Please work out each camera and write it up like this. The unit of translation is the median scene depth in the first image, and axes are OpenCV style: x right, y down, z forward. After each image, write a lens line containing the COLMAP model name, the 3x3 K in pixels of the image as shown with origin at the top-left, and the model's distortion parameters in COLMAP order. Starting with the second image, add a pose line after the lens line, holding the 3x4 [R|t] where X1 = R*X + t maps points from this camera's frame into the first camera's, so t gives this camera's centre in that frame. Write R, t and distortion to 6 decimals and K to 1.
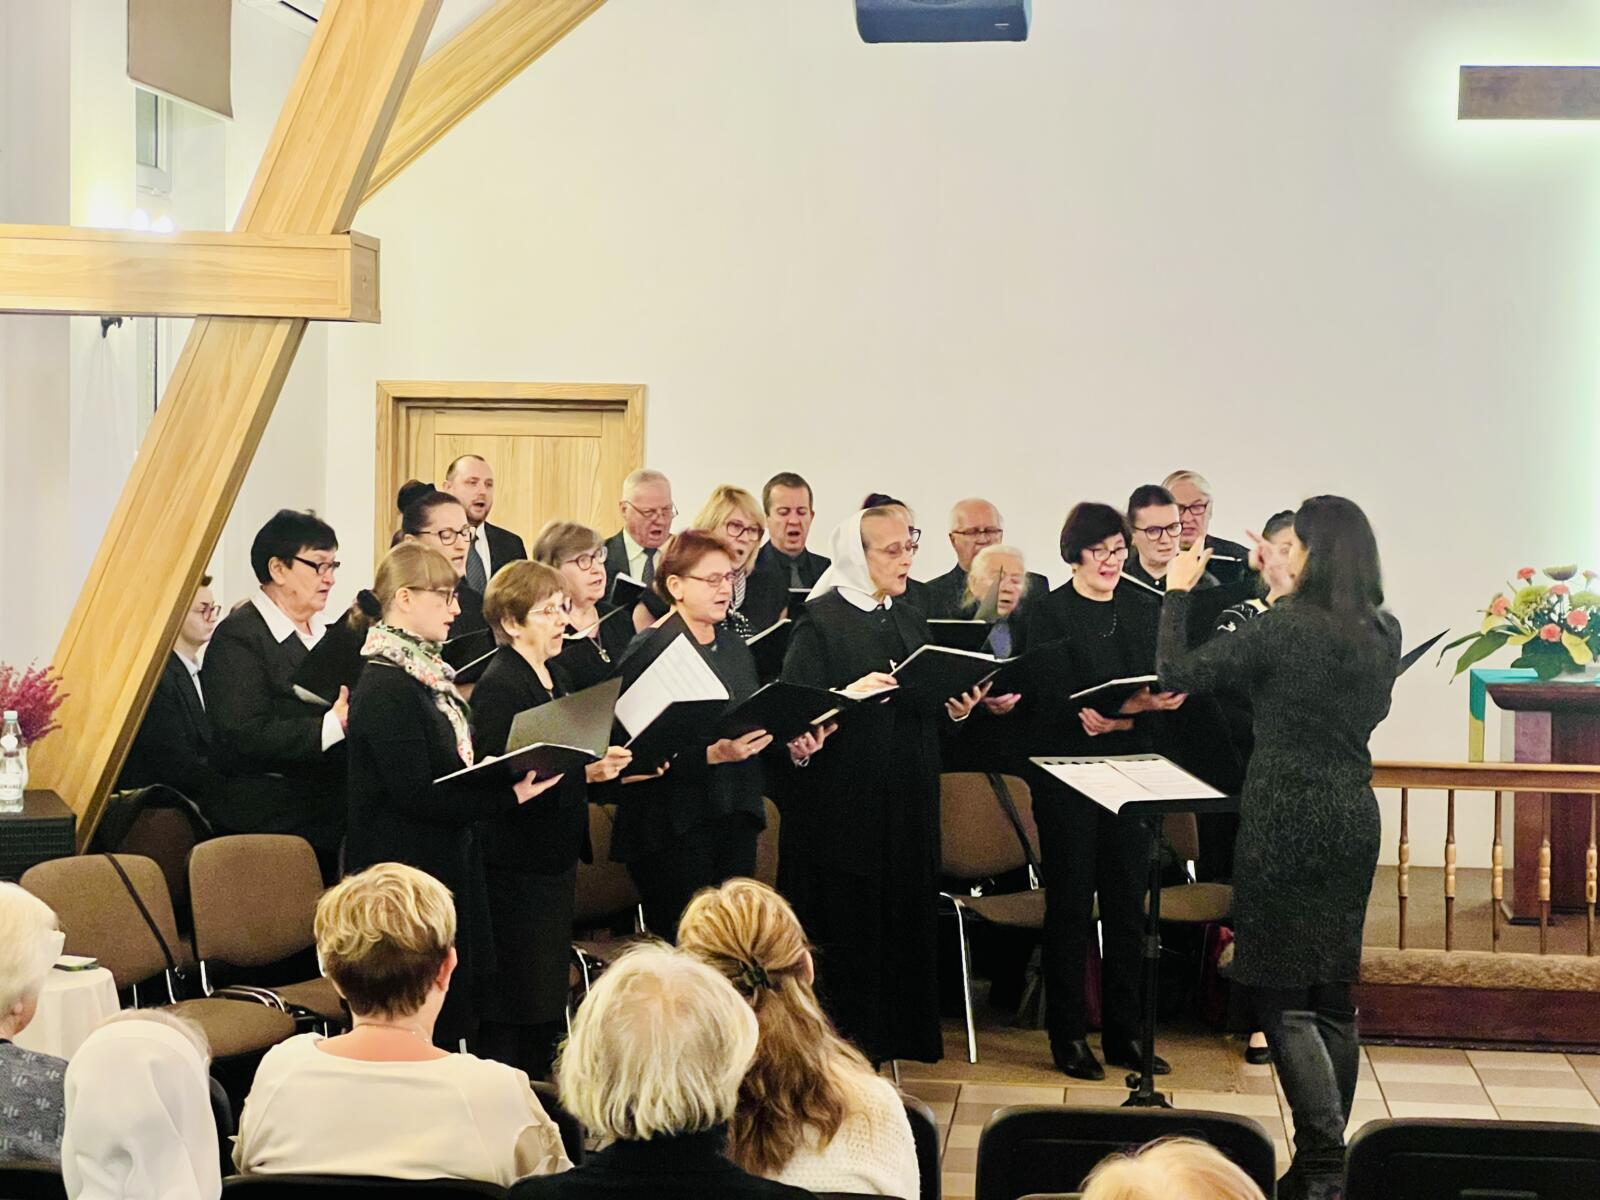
lens RADIAL K [[3549.3, 0, 863.3], [0, 3549.3, 519.5], [0, 0, 1]] dist [-0.305829, 7.258415]
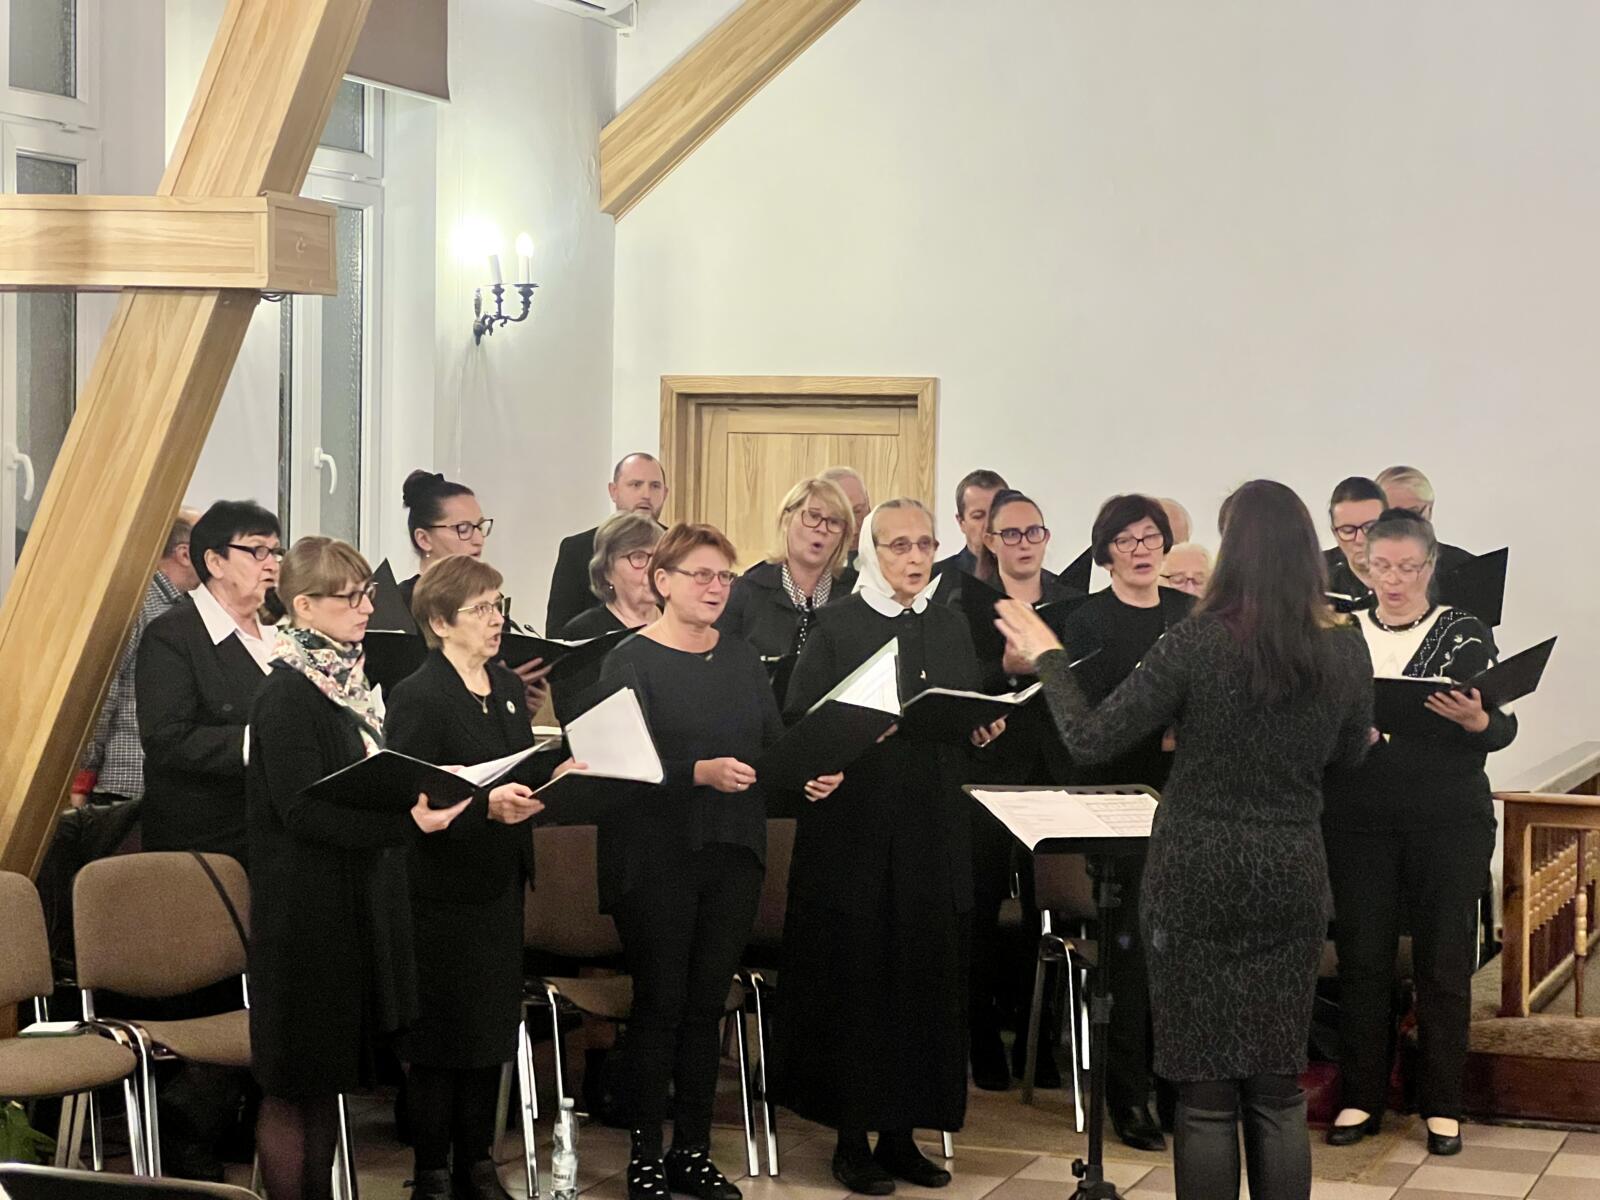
lens RADIAL K [[3549.3, 0, 863.3], [0, 3549.3, 519.5], [0, 0, 1]] dist [-0.305829, 7.258415]
pose [[0.972779, 0.000494, -0.231735, 0.213850], [-0.002190, 0.999973, -0.007063, 0.008902], [0.231725, 0.007378, 0.972753, 0.143787]]
